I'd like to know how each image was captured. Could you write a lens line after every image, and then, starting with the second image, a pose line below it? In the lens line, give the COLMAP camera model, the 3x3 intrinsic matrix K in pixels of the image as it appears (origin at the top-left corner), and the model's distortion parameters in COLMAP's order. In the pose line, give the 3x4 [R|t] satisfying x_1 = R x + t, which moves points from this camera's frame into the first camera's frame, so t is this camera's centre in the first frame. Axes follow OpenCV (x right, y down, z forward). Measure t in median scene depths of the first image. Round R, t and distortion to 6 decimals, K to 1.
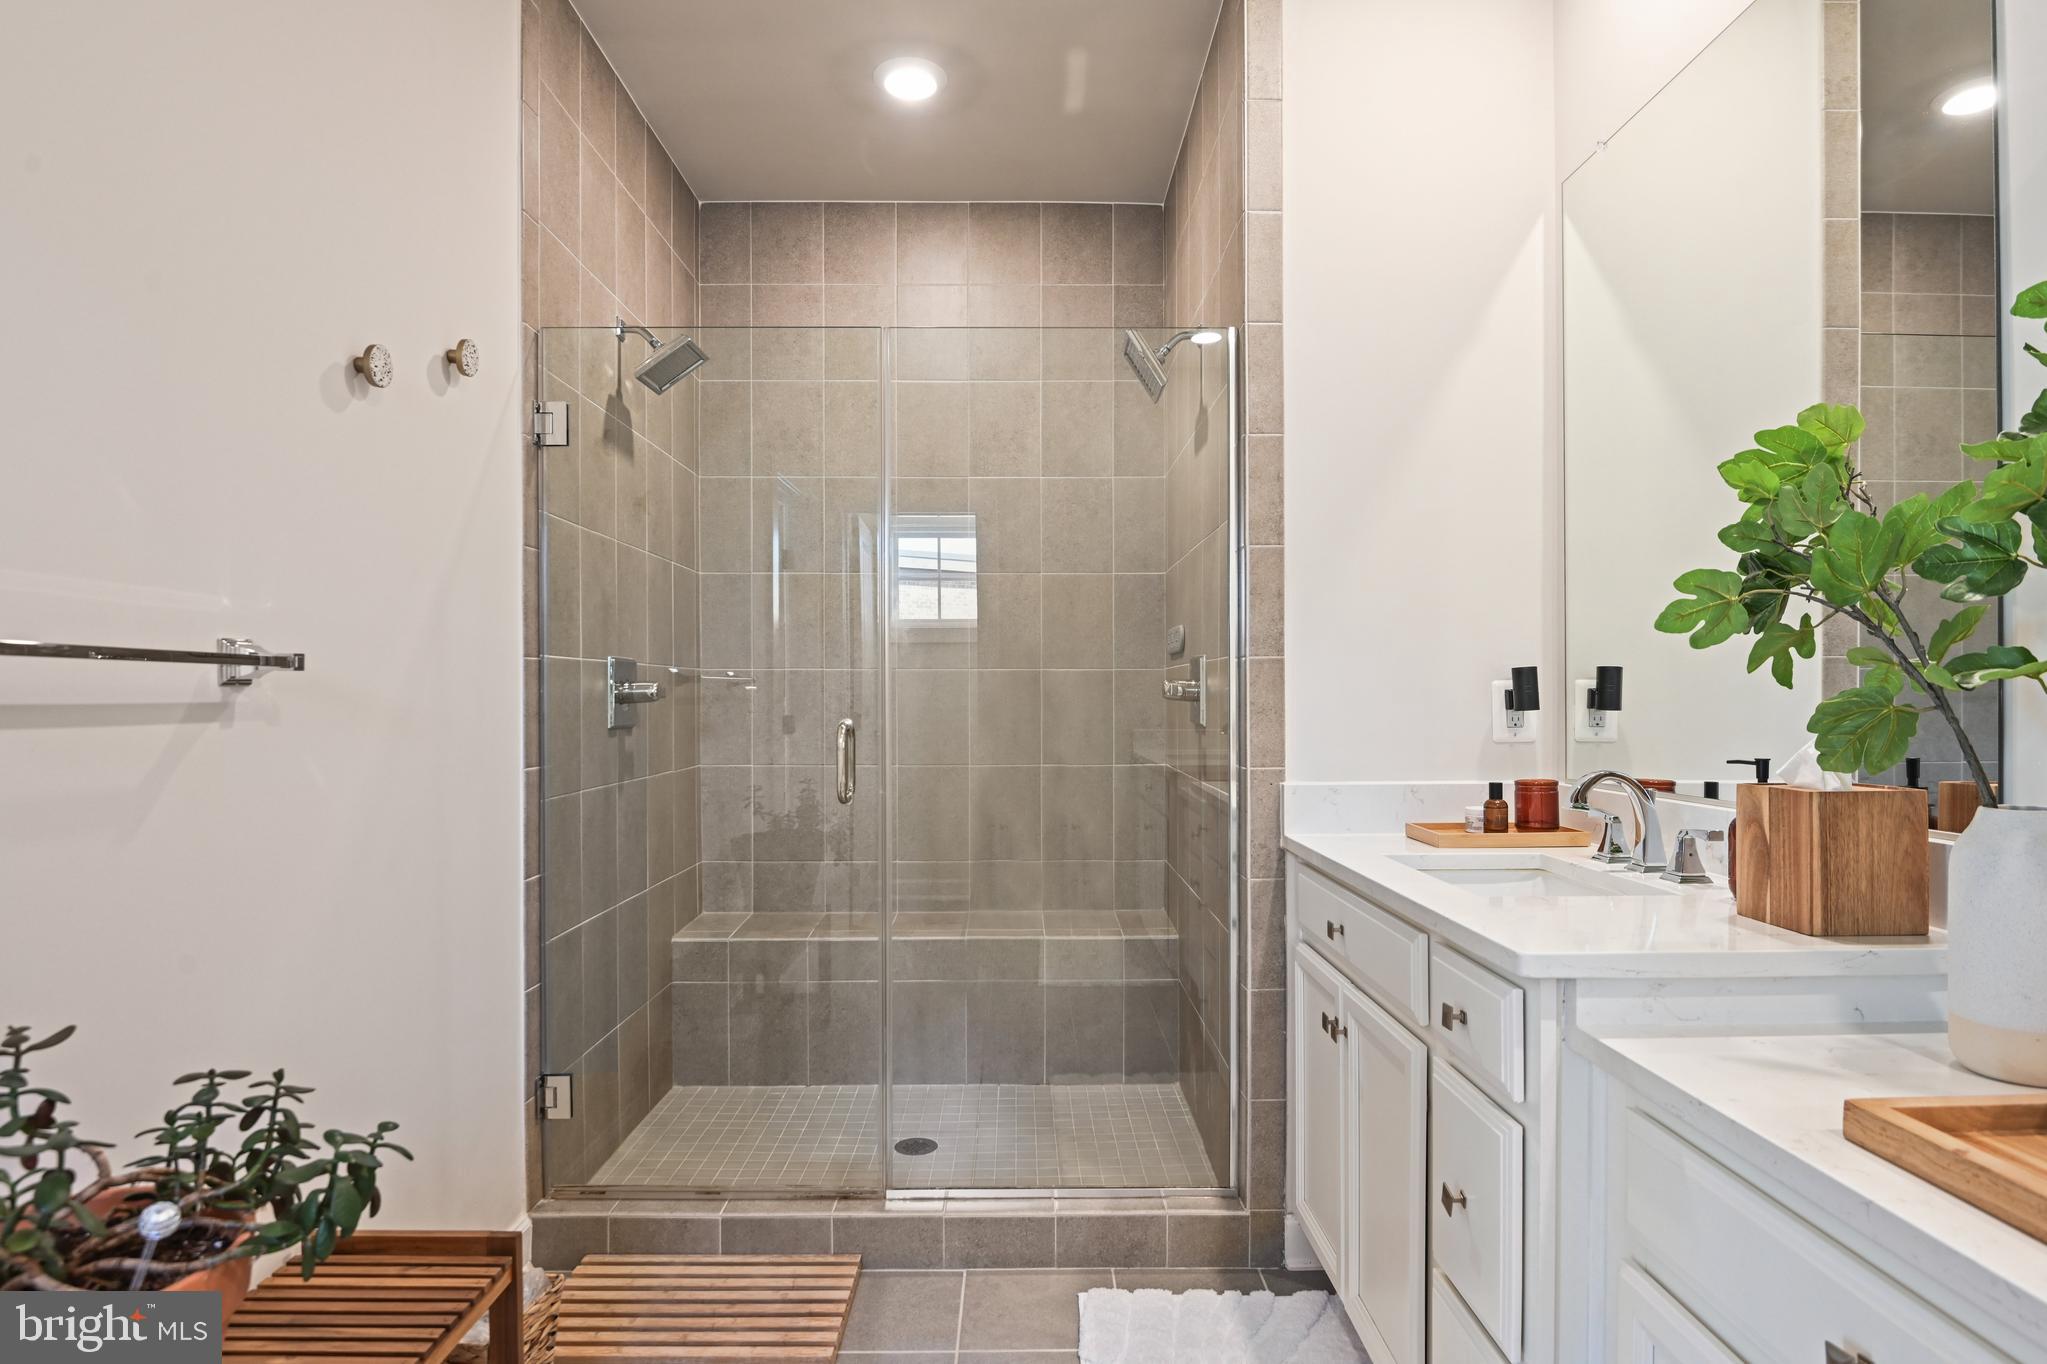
lens RADIAL K [[1121.4, 0, 1025.5], [0, 1121.4, 711.8], [0, 0, 1]] dist [-0.008015, -0.002451]
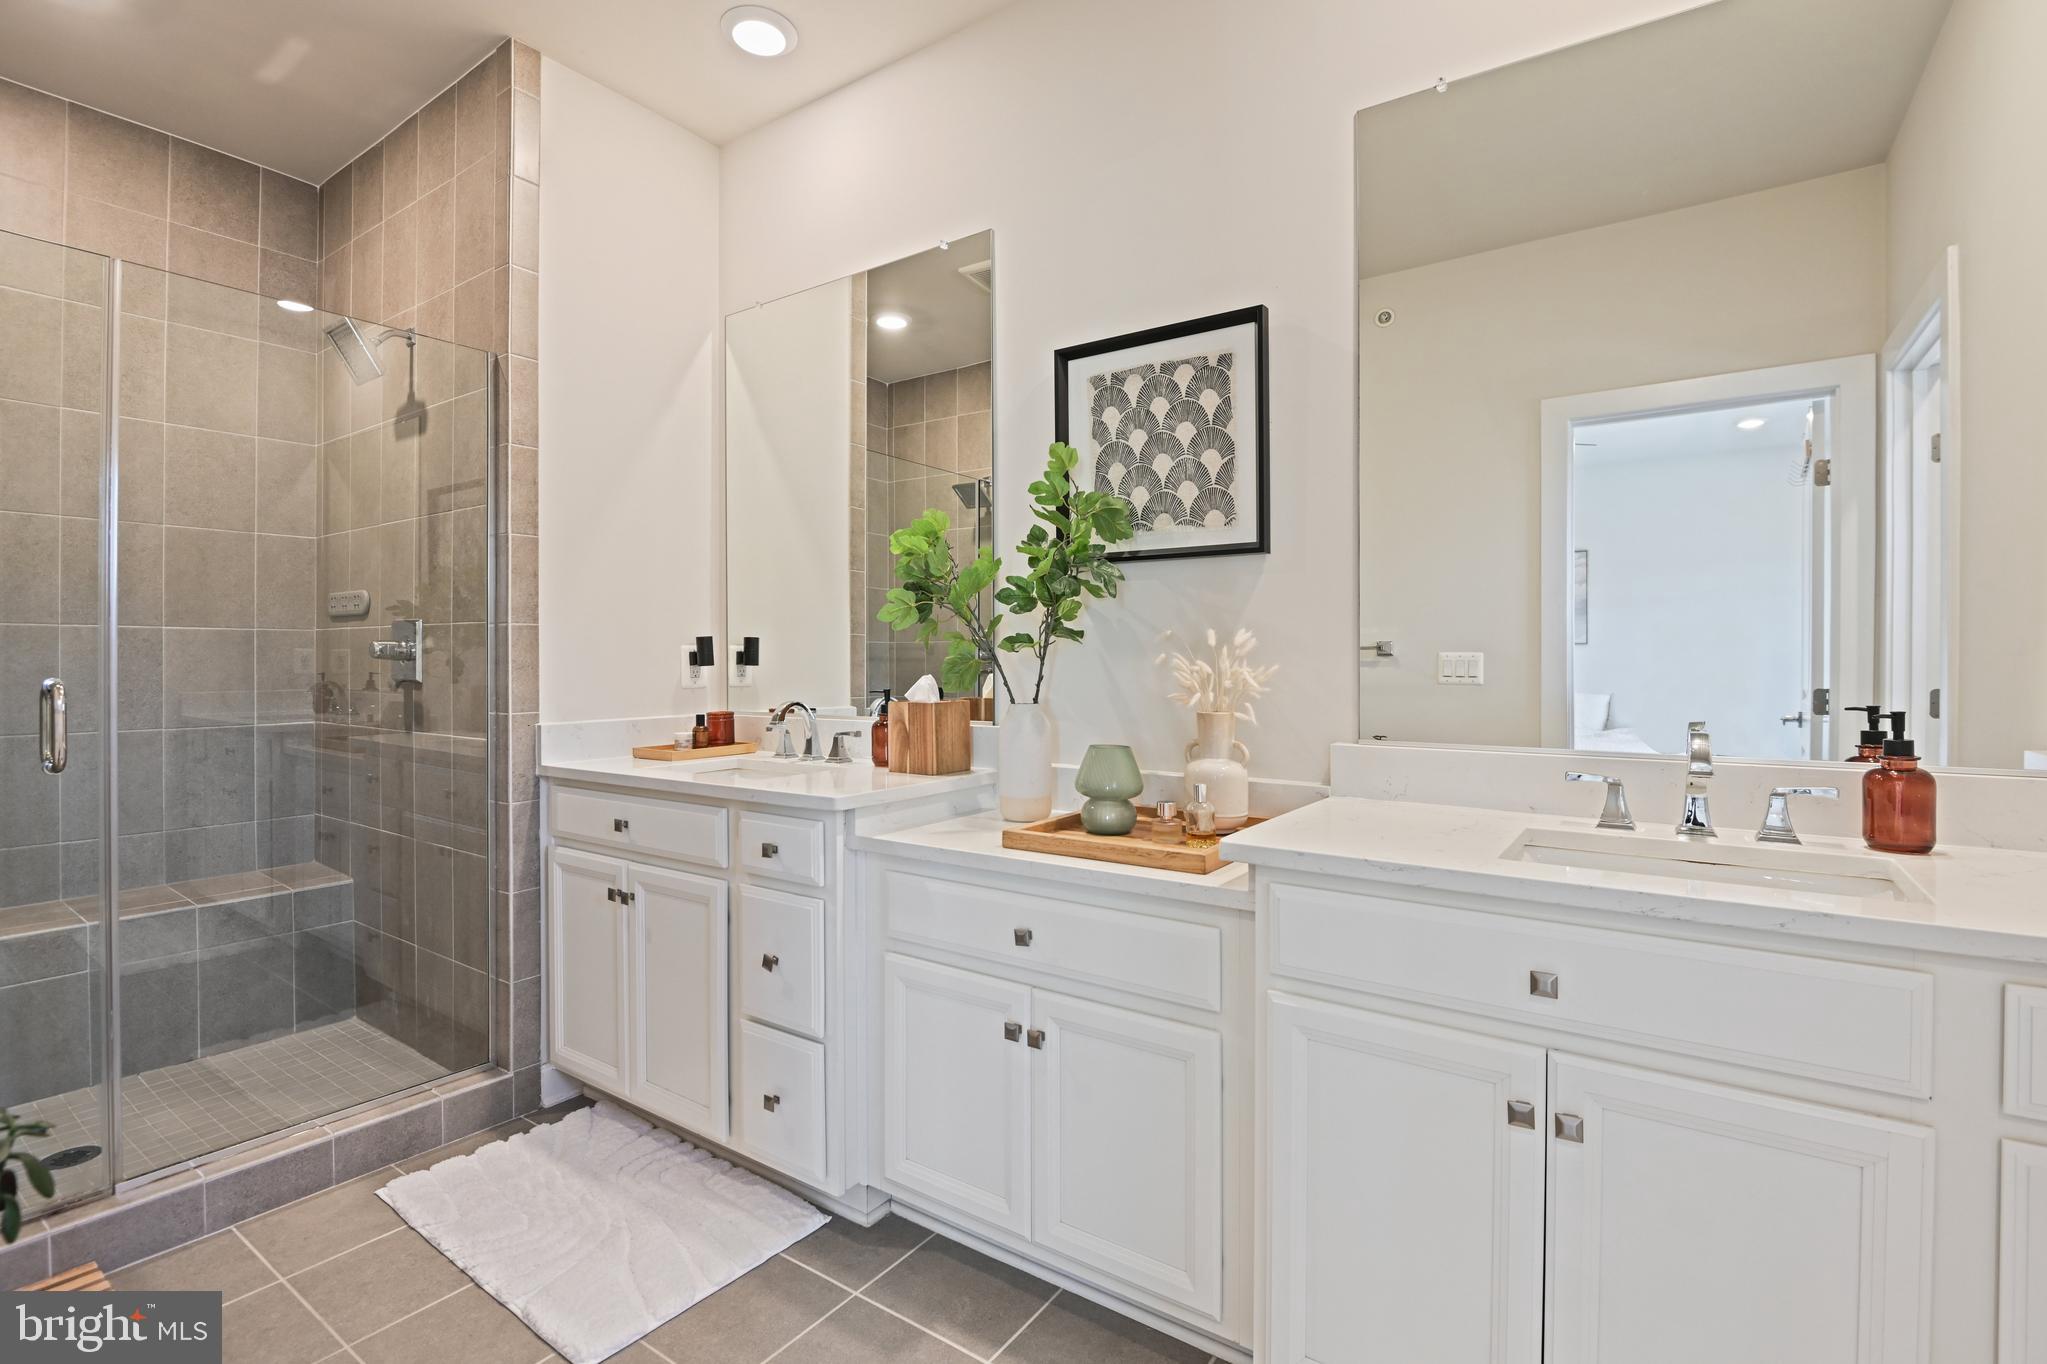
lens RADIAL K [[956.0, 0, 1018.8], [0, 956.0, 673.0], [0, 0, 1]] dist [-0.008365, -0.007256]
pose [[0.582194, -0.010116, 0.812987, -0.327473], [0.010086, 0.999936, 0.005219, 0.005805], [-0.812987, 0.005161, 0.582258, -0.067044]]
